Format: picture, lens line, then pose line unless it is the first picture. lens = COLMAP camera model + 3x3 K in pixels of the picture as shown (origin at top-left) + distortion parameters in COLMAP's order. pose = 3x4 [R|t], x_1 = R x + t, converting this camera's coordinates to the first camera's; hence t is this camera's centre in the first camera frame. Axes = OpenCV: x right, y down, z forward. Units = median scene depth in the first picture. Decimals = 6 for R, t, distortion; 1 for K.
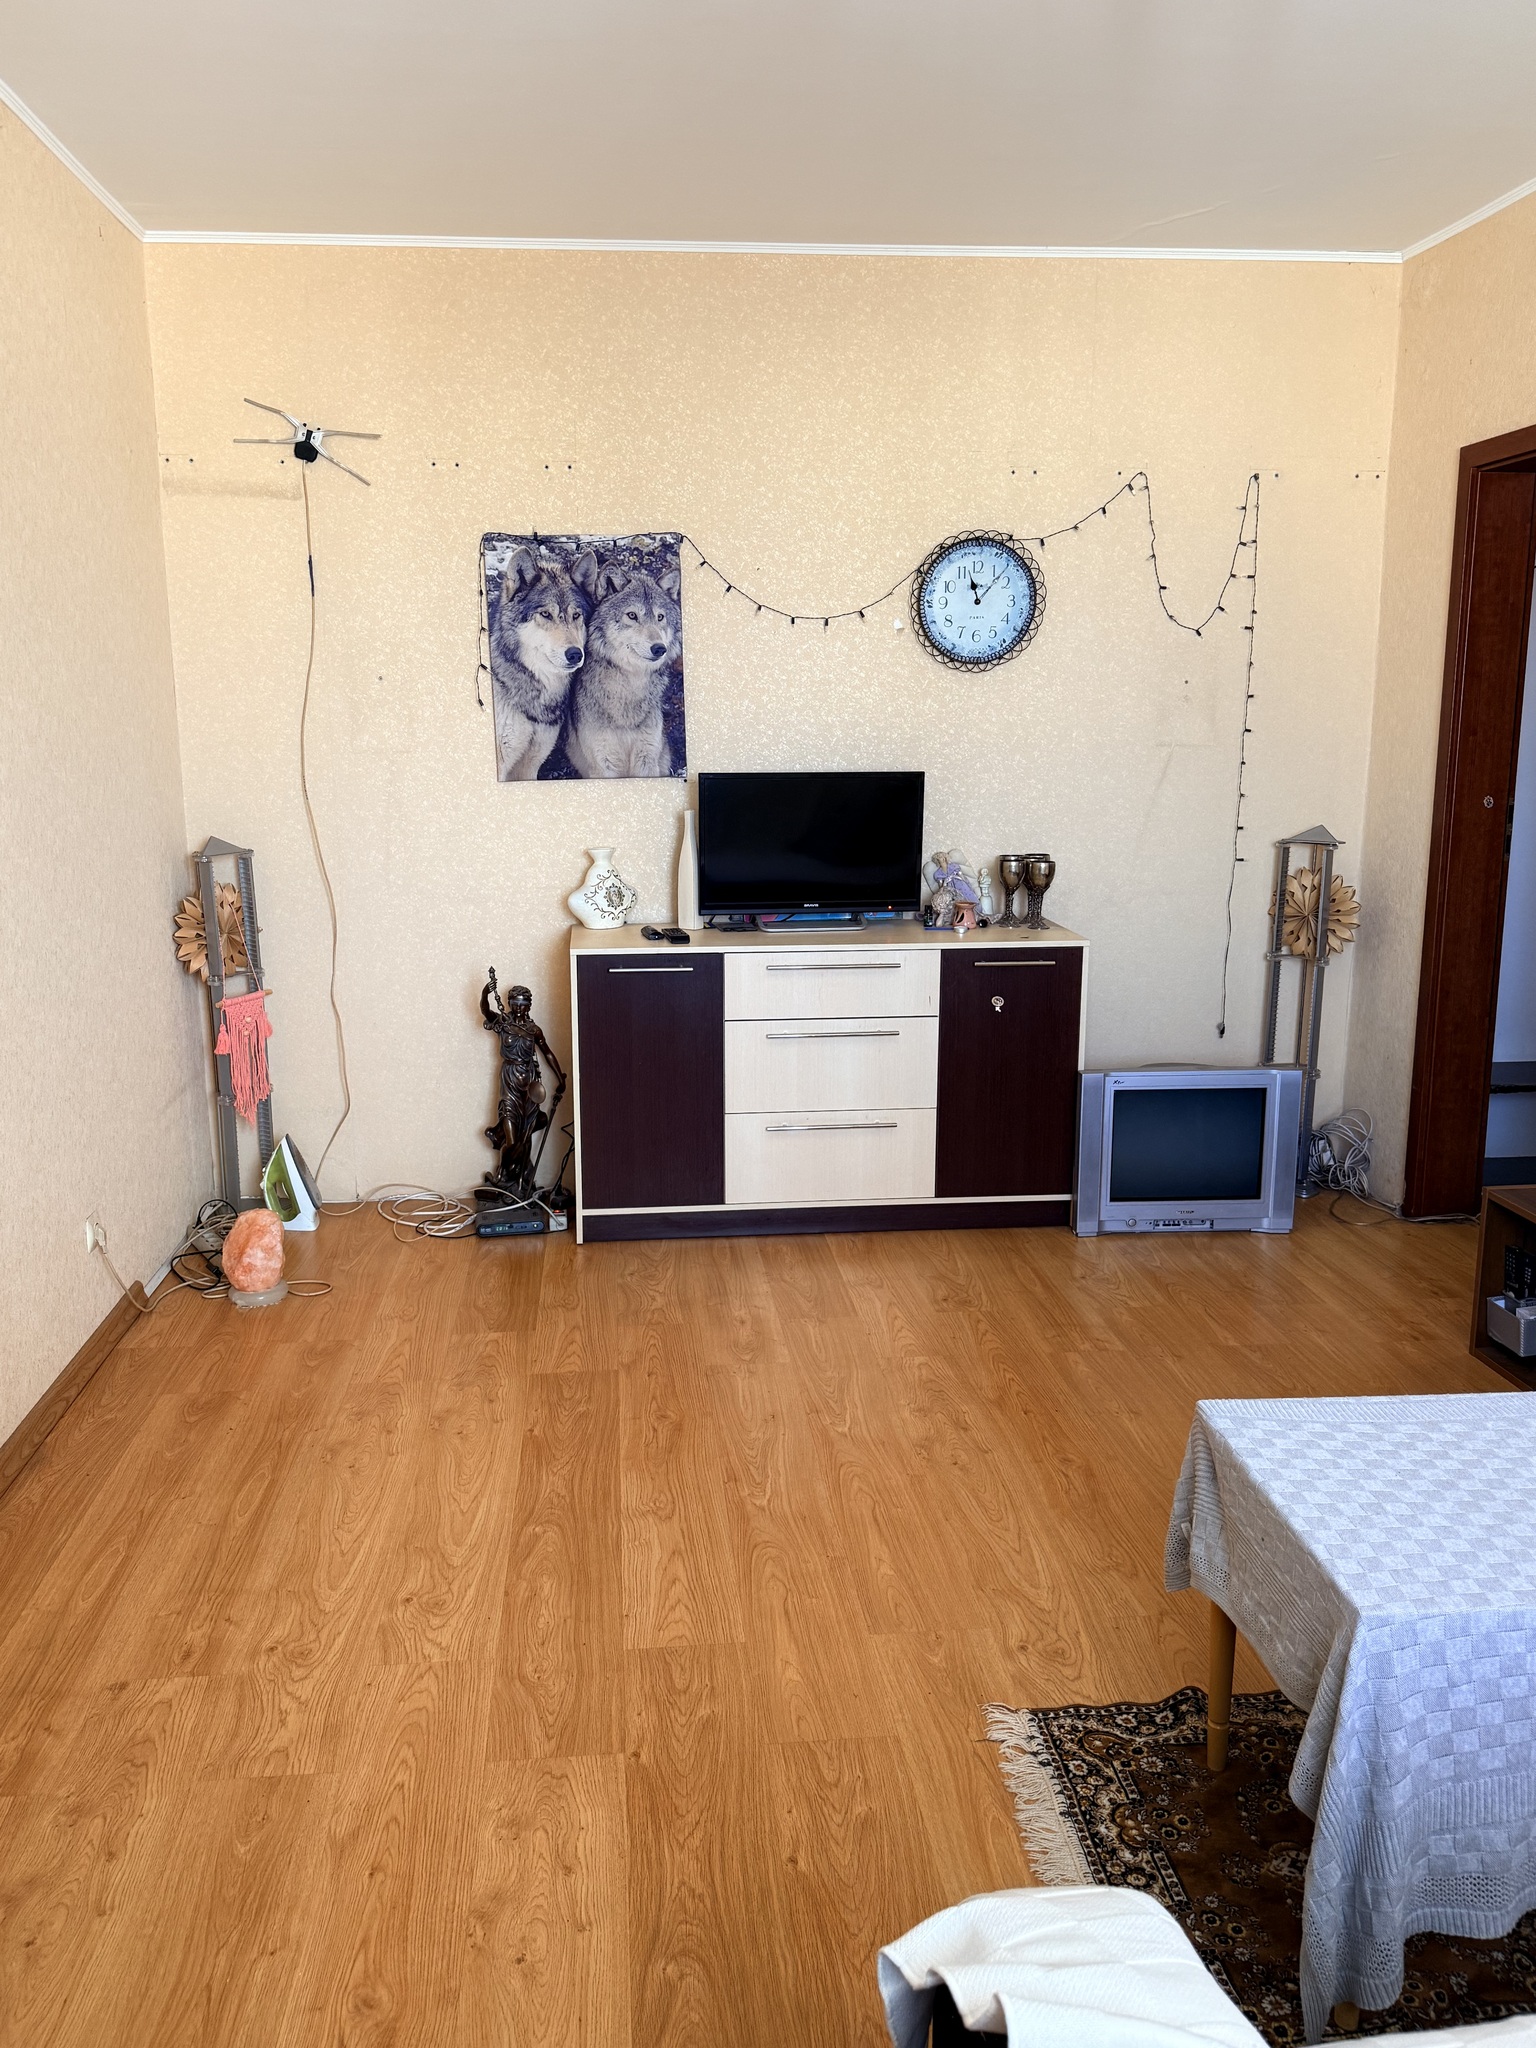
lens RADIAL K [[1559.4, 0, 776.6], [0, 1559.4, 1013.6], [0, 0, 1]] dist [0.079419, -0.109802]
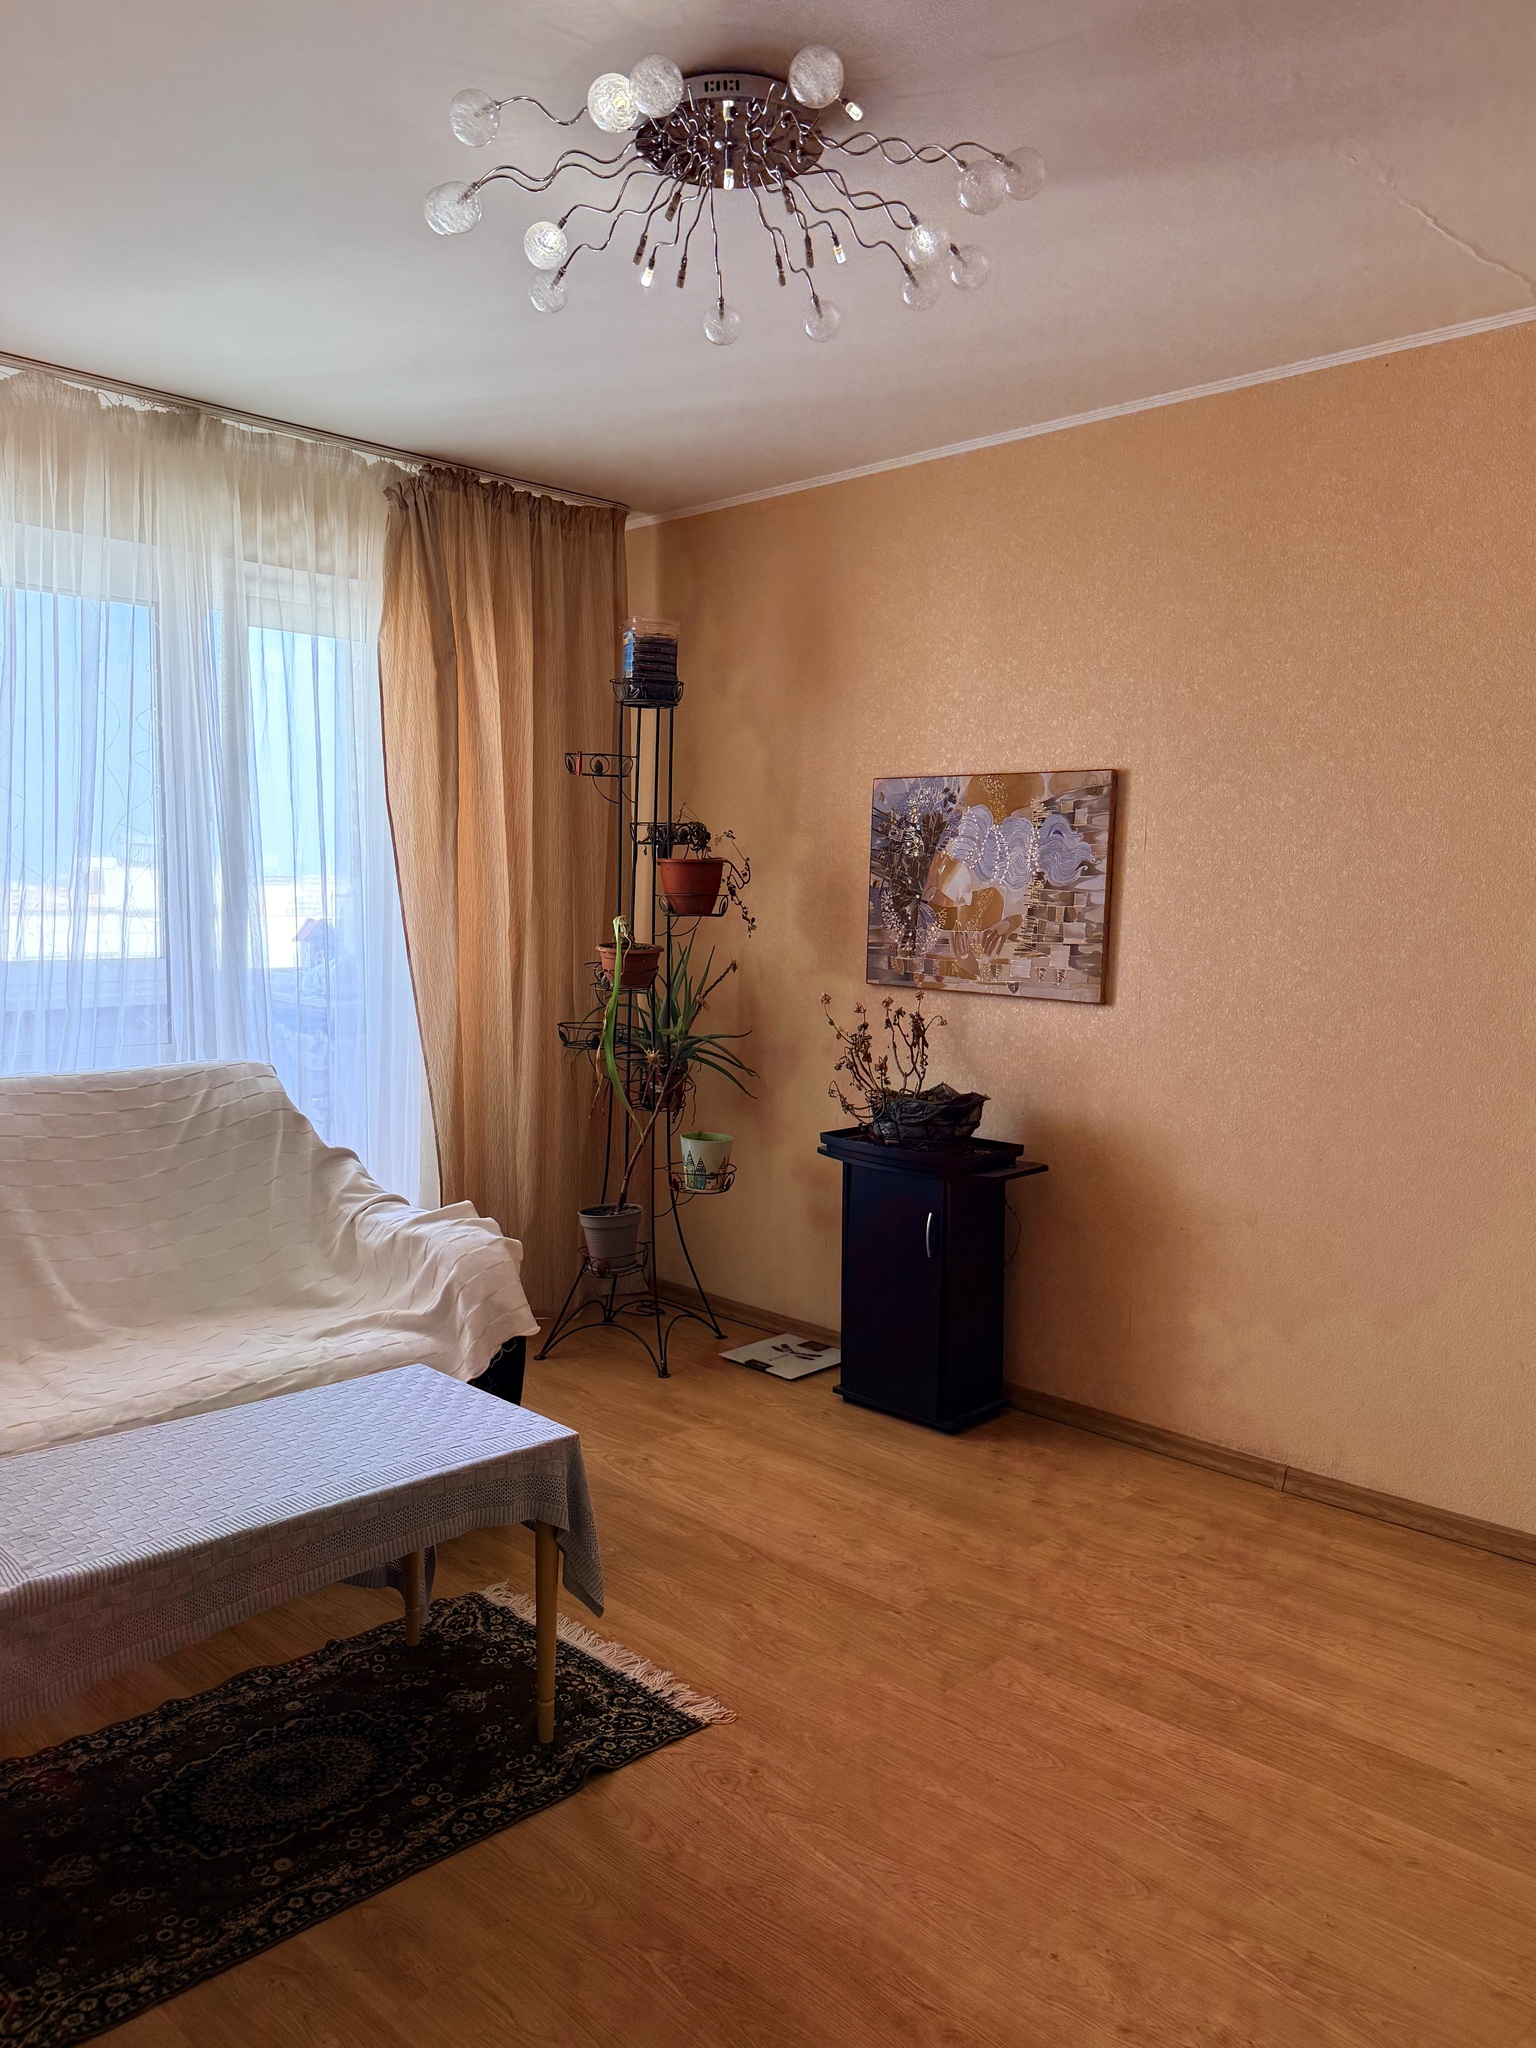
lens RADIAL K [[1559.4, 0, 771.2], [0, 1559.4, 1021.1], [0, 0, 1]] dist [0.079419, -0.109802]
pose [[-0.768771, 0.046203, -0.637853, 0.838299], [-0.132104, 0.964403, 0.229075, -0.340262], [0.625731, 0.260369, -0.735302, 1.739247]]
